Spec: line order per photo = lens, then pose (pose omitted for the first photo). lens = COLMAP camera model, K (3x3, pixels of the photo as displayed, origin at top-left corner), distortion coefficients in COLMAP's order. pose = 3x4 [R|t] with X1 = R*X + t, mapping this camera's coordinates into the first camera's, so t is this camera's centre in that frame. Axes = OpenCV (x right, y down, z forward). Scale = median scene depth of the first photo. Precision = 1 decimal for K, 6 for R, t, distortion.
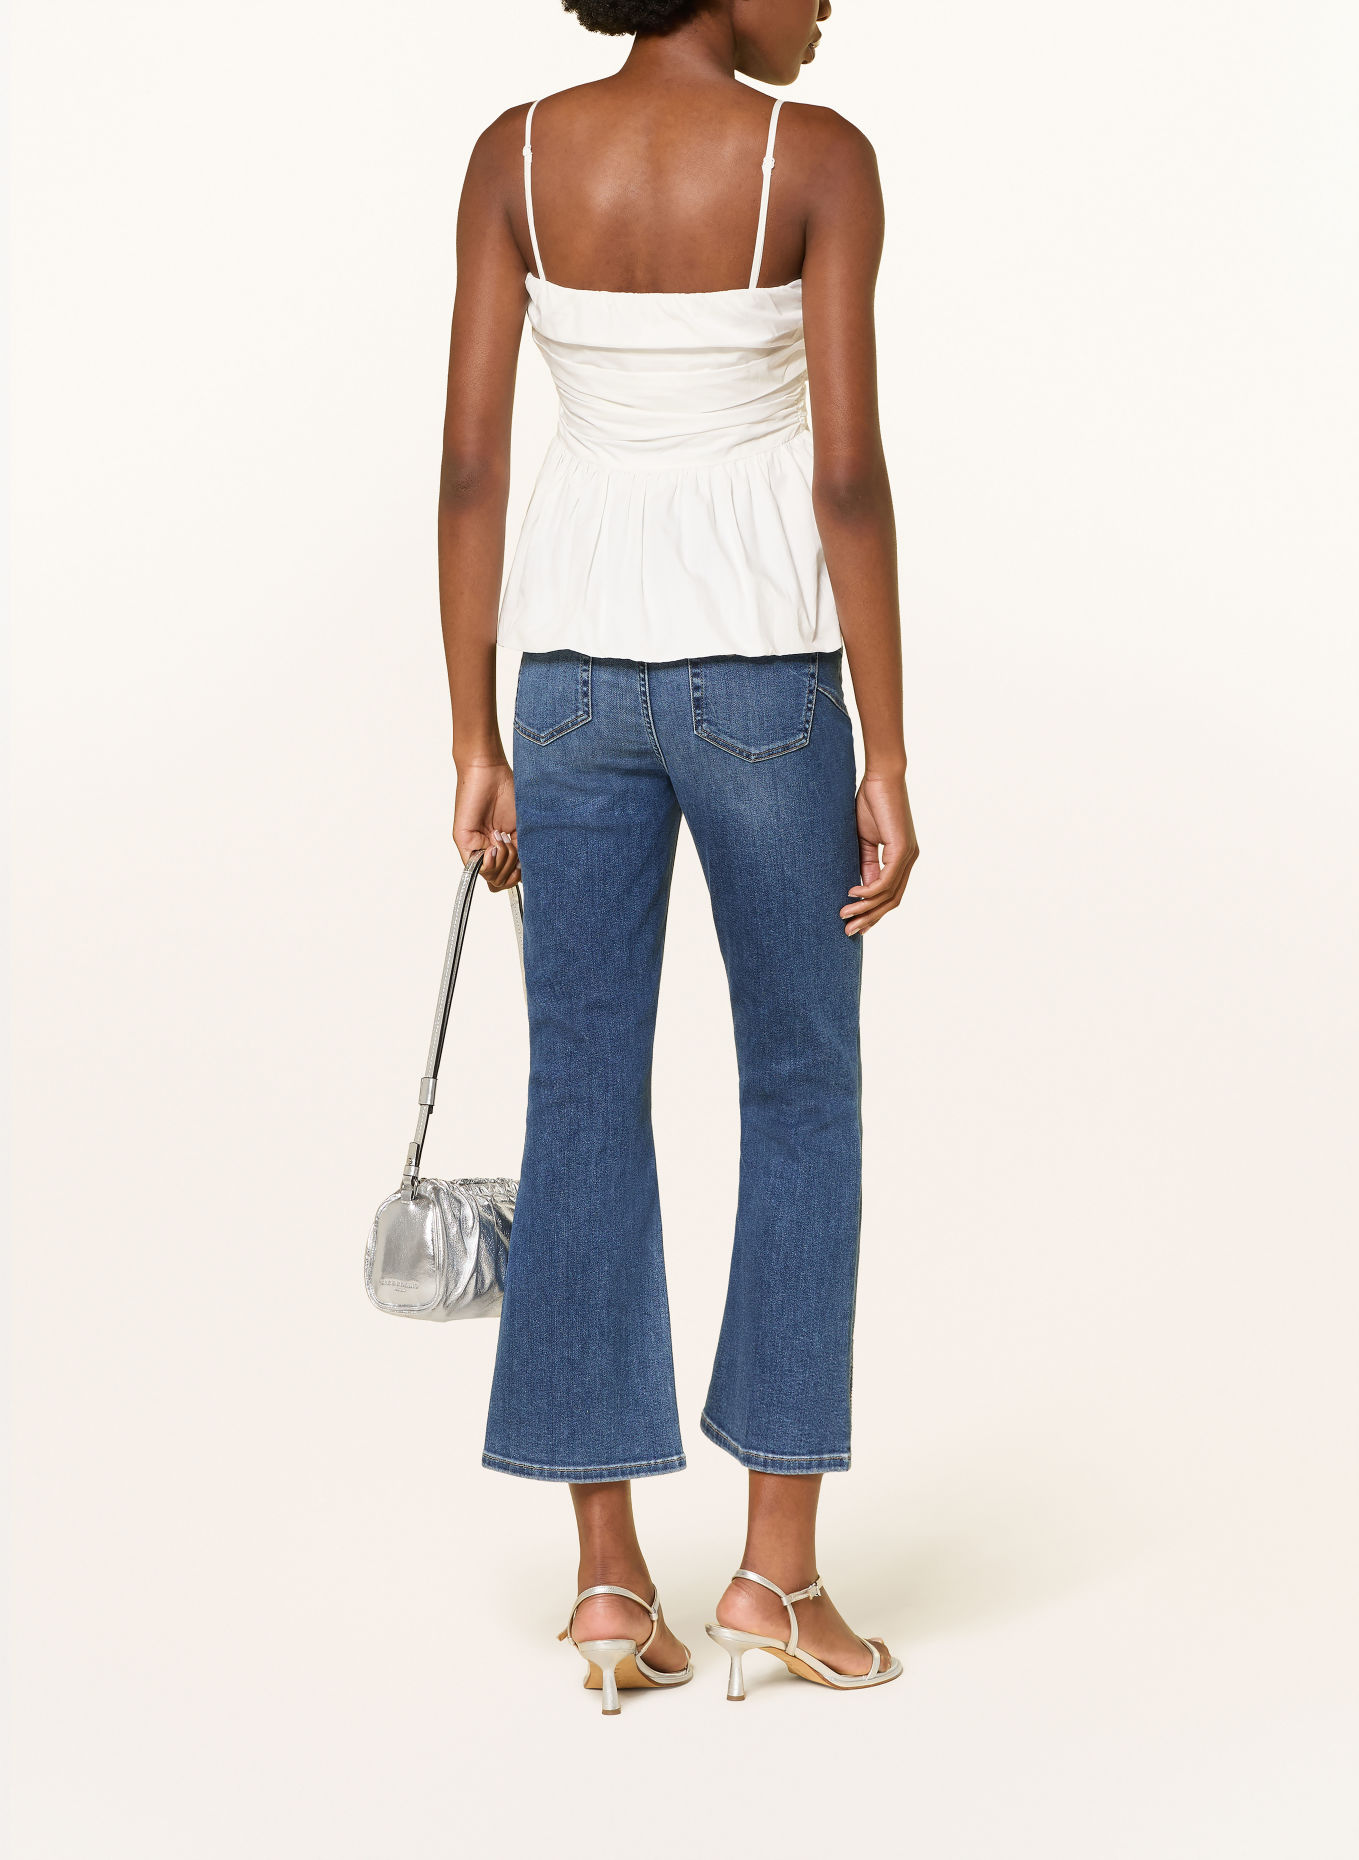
lens RADIAL K [[5674.4, 0, 679.6], [0, 5674.4, 927.9], [0, 0, 1]] dist [0.148278, 0.000000]
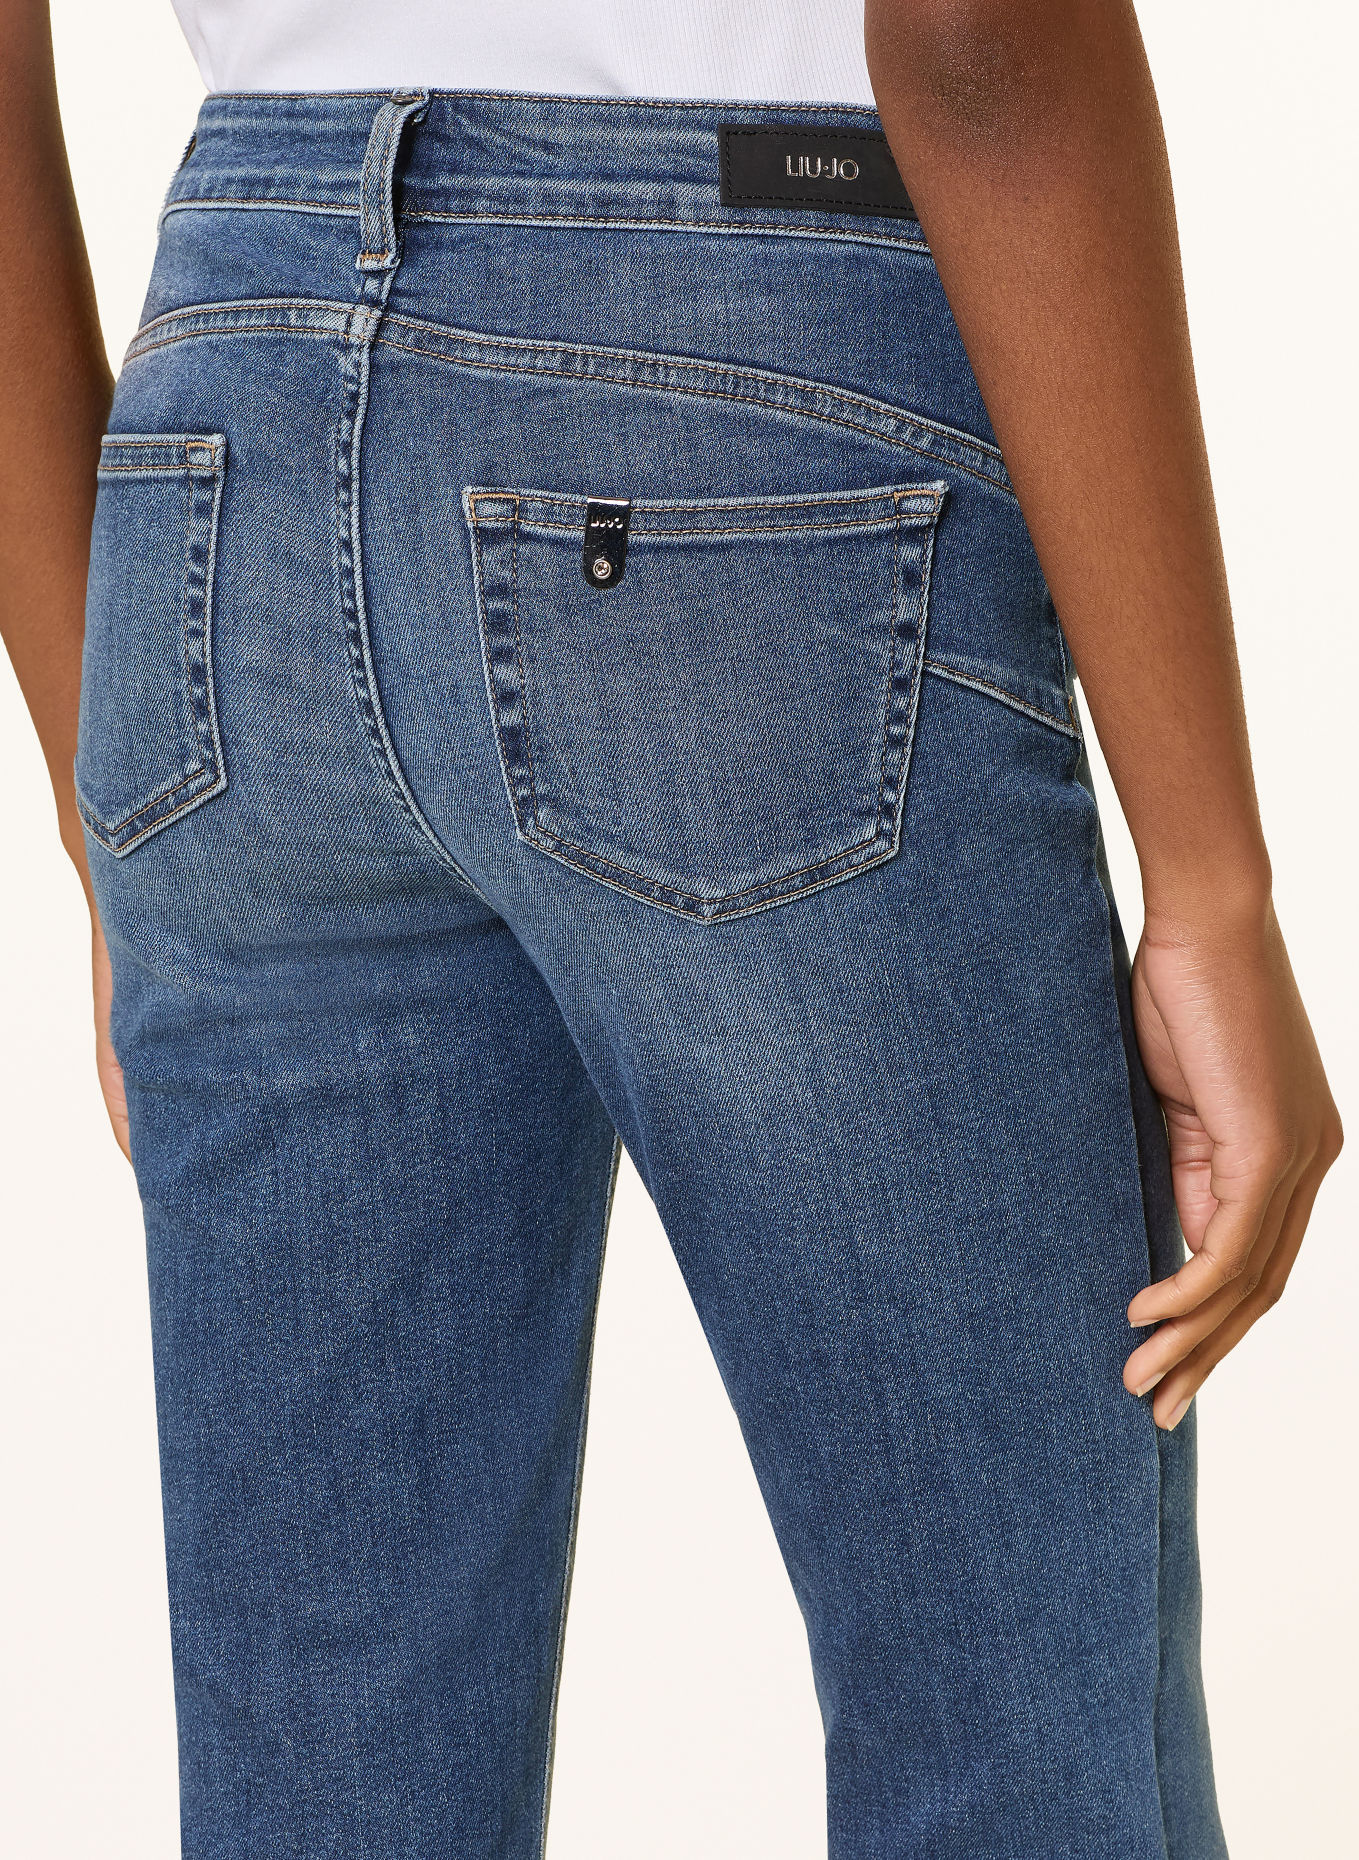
lens RADIAL K [[5674.4, 0, 678.3], [0, 5674.4, 930.4], [0, 0, 1]] dist [0.148278, 0.000000]
pose [[0.937570, 0.009850, -0.347656, 0.118785], [0.055198, 0.982715, 0.176704, -0.083527], [0.343387, -0.184862, 0.920821, 0.713575]]
